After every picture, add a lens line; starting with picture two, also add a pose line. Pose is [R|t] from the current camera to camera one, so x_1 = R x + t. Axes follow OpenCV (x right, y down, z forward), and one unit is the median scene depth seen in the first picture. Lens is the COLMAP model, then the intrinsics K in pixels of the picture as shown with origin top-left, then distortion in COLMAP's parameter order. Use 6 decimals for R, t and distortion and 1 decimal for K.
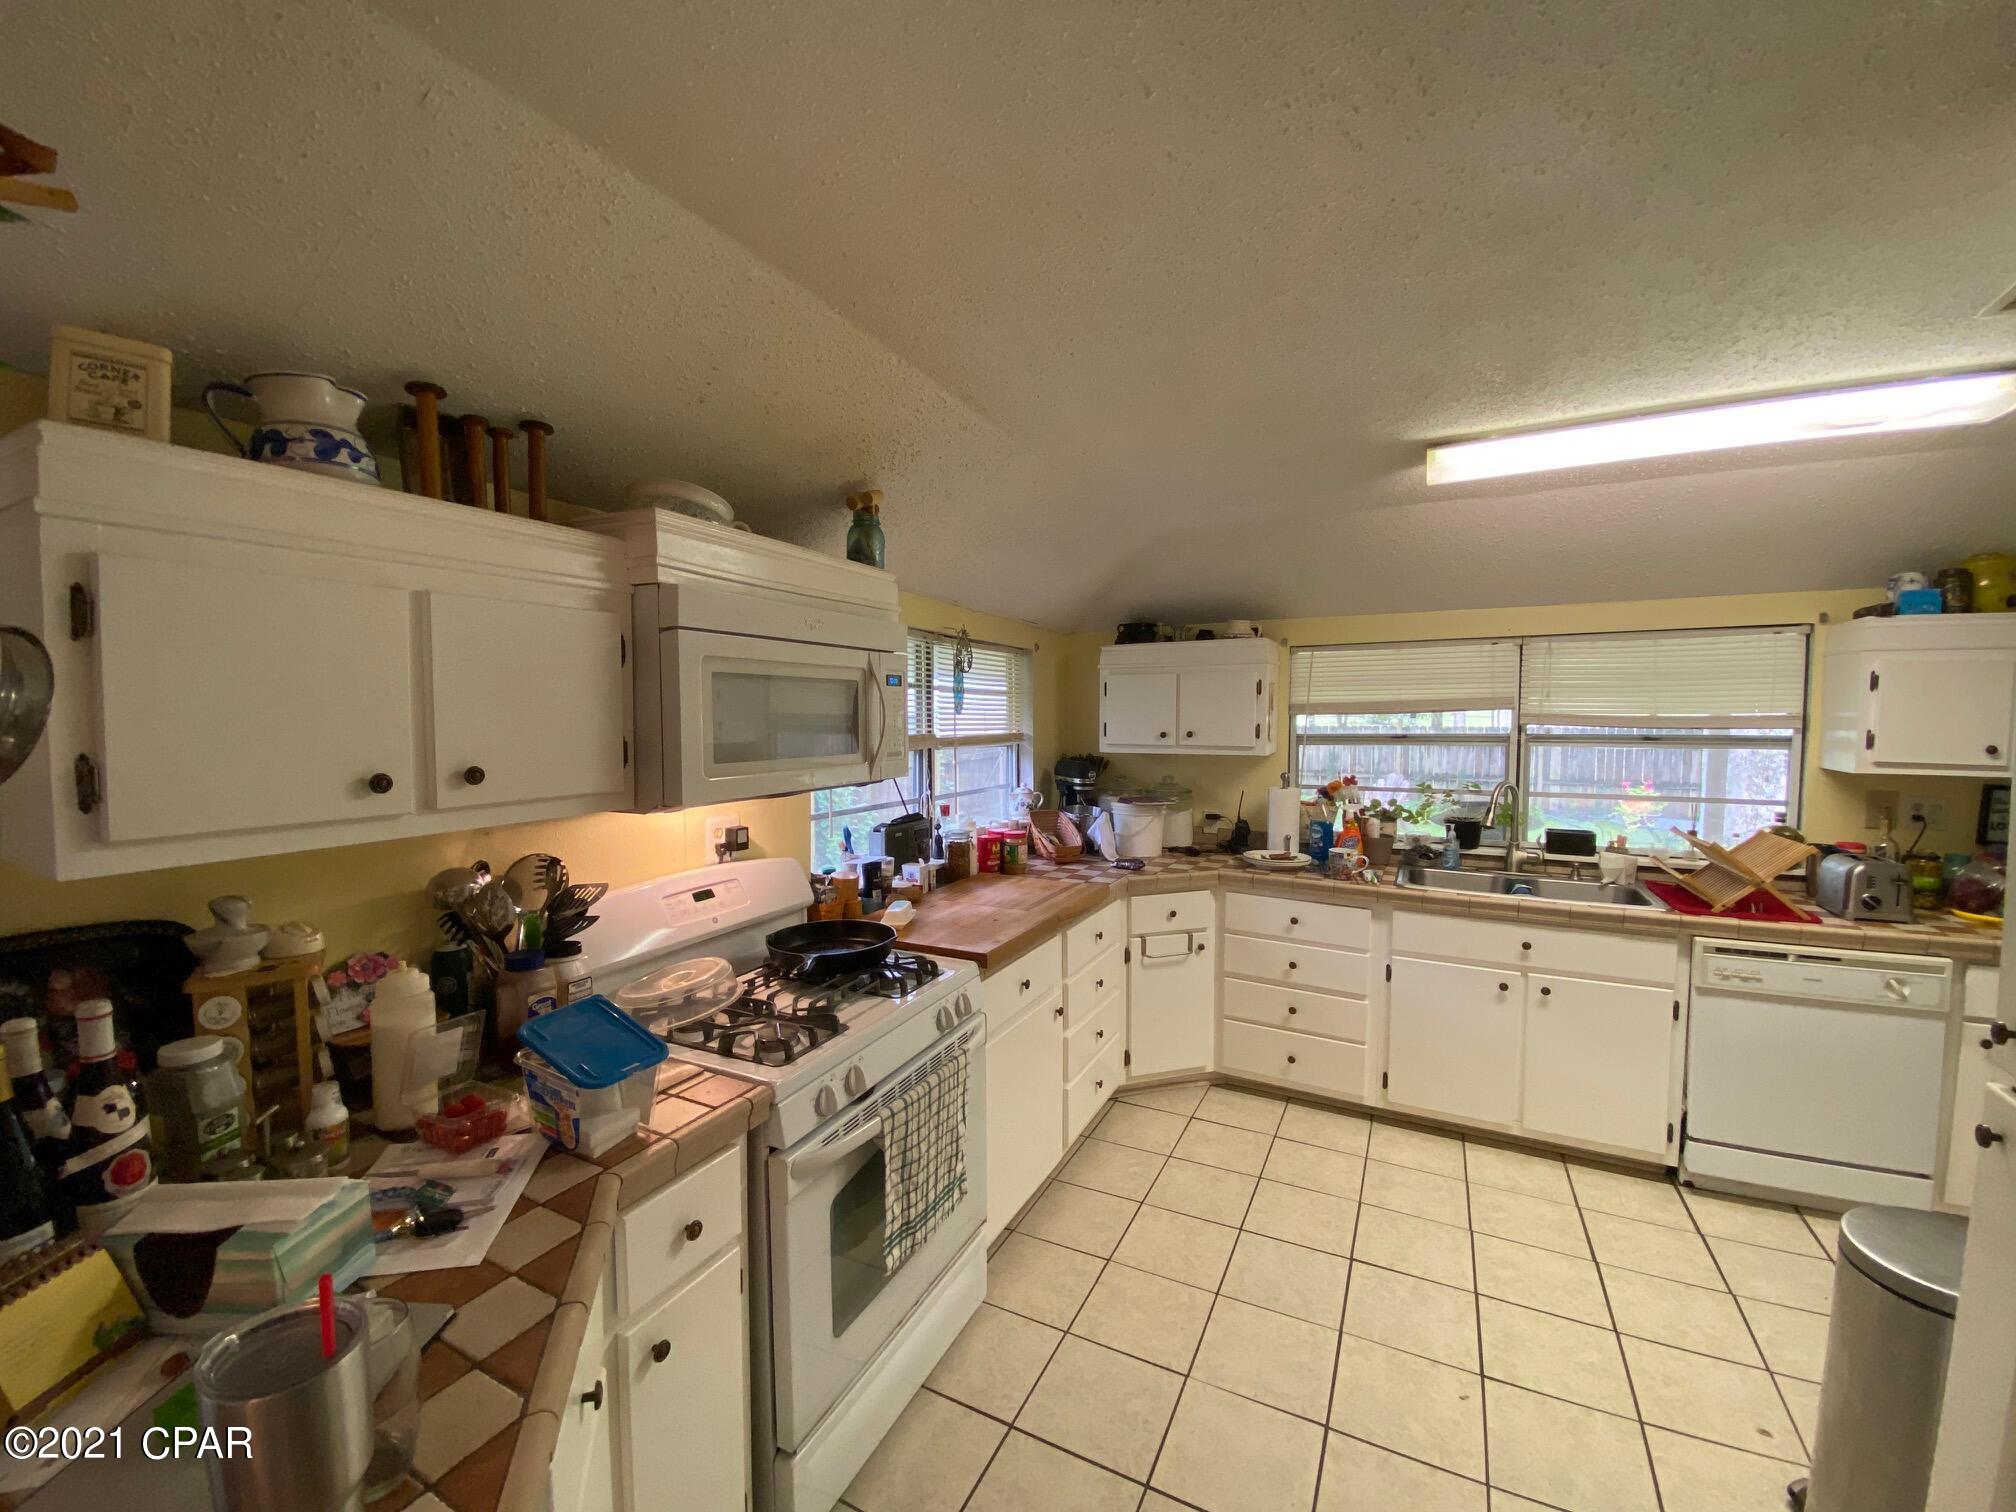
lens RADIAL K [[811.2, 0, 1008.0], [0, 811.2, 756.0], [0, 0, 1]] dist [0.030882, -0.031060]
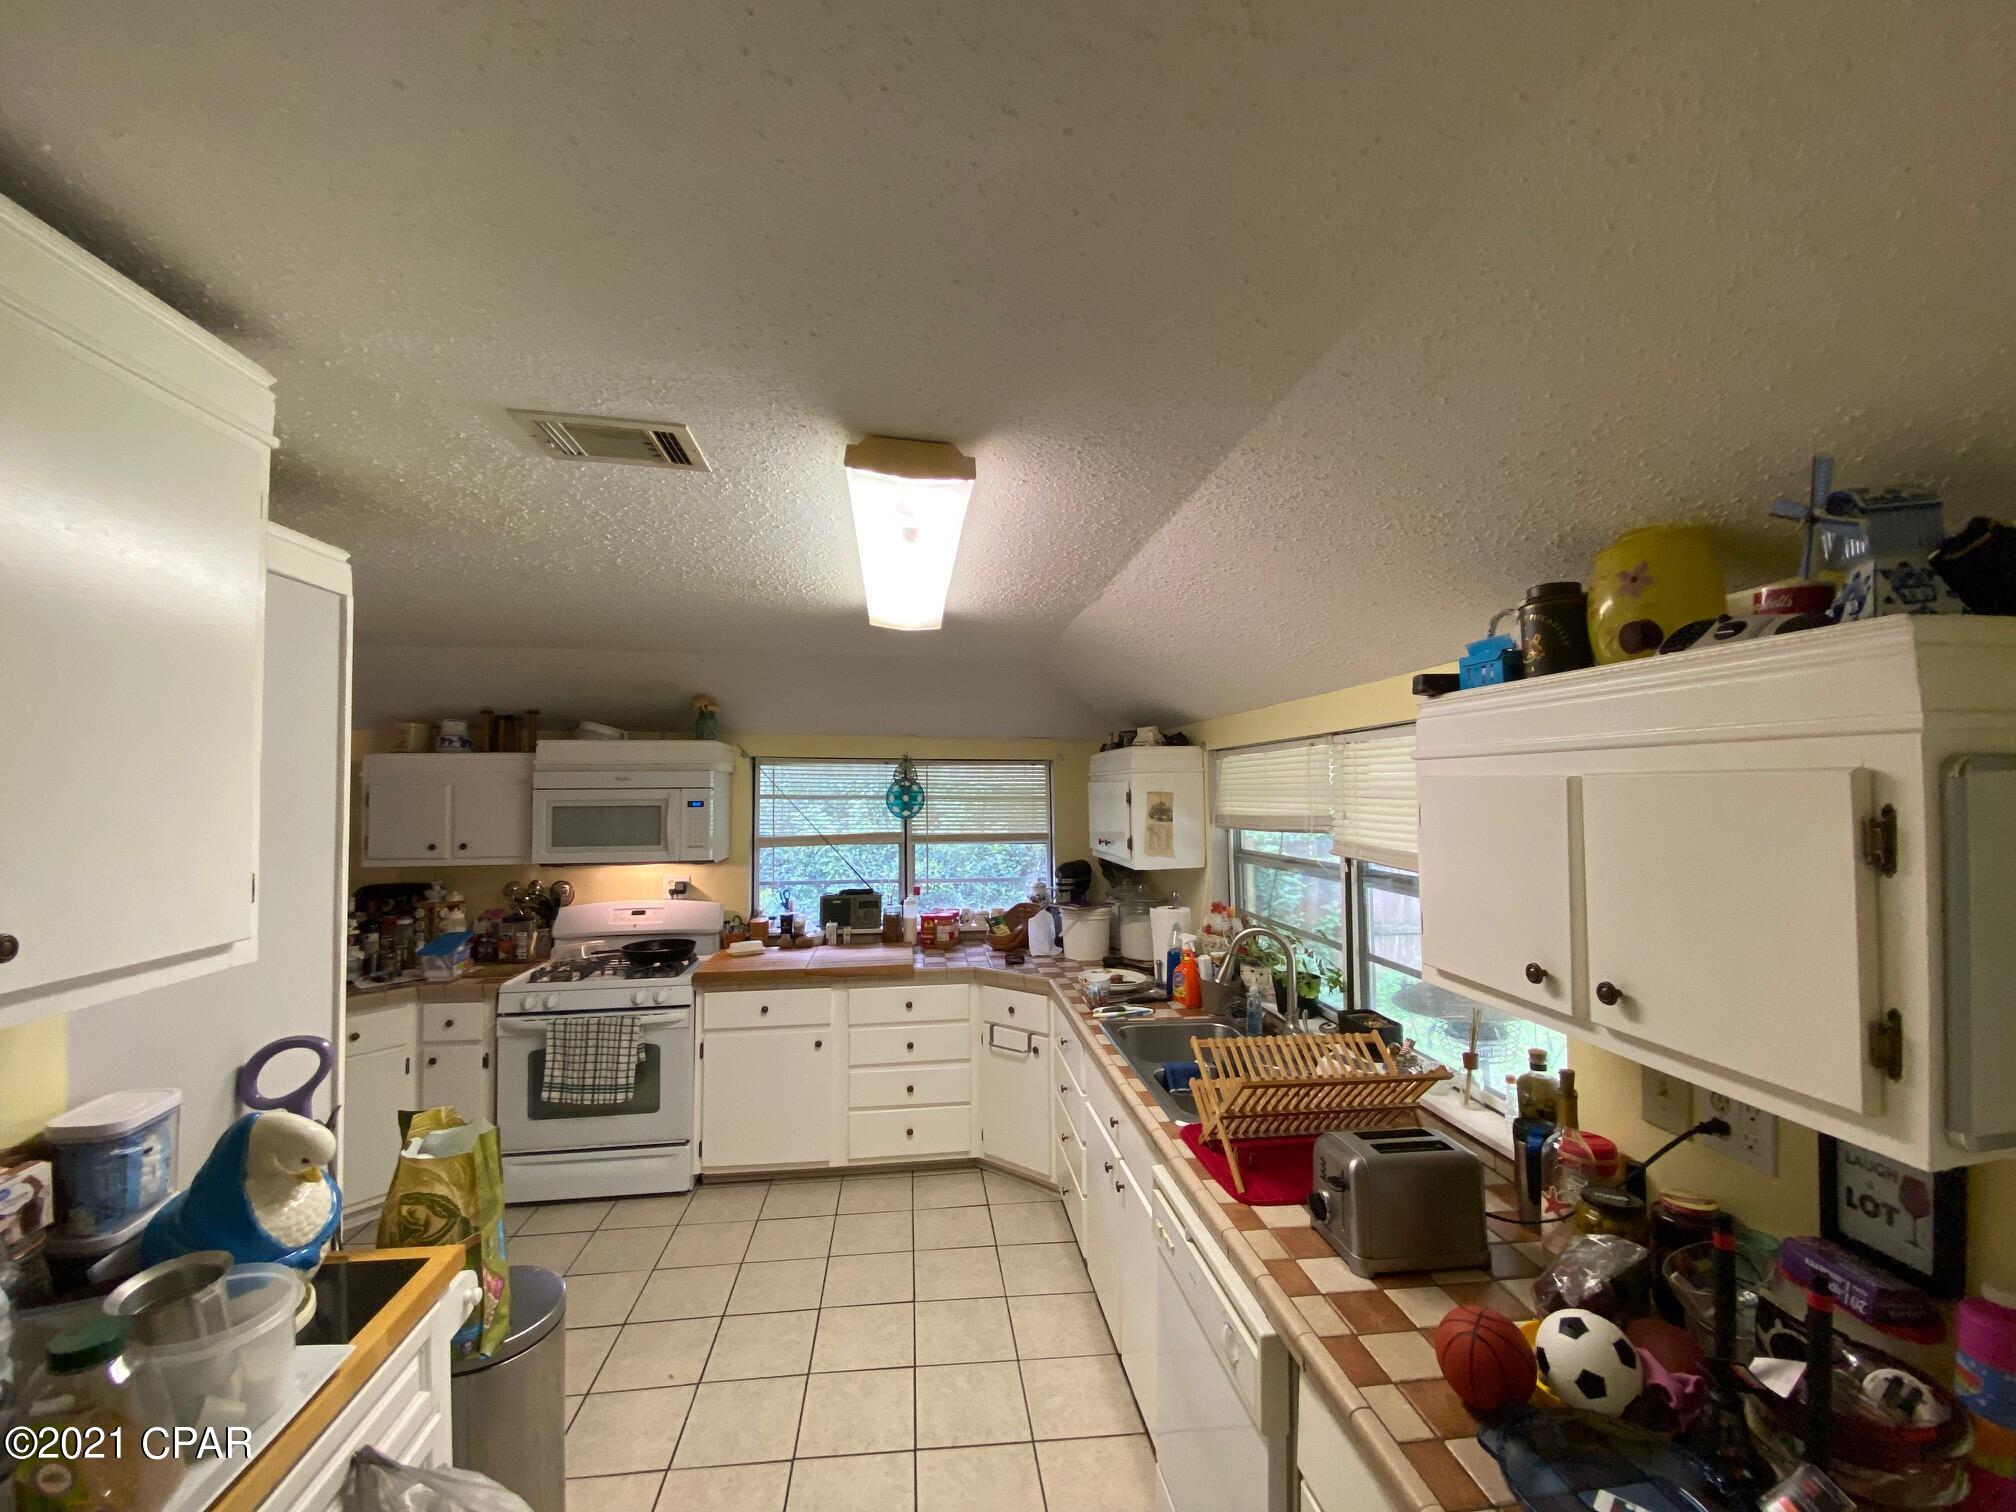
lens RADIAL K [[811.2, 0, 1008.0], [0, 811.2, 756.0], [0, 0, 1]] dist [0.030882, -0.031060]
pose [[0.572819, -0.031458, -0.819078, 1.624454], [-0.040530, 0.996954, -0.066634, -0.103492], [0.818679, 0.071367, 0.569799, 0.529335]]
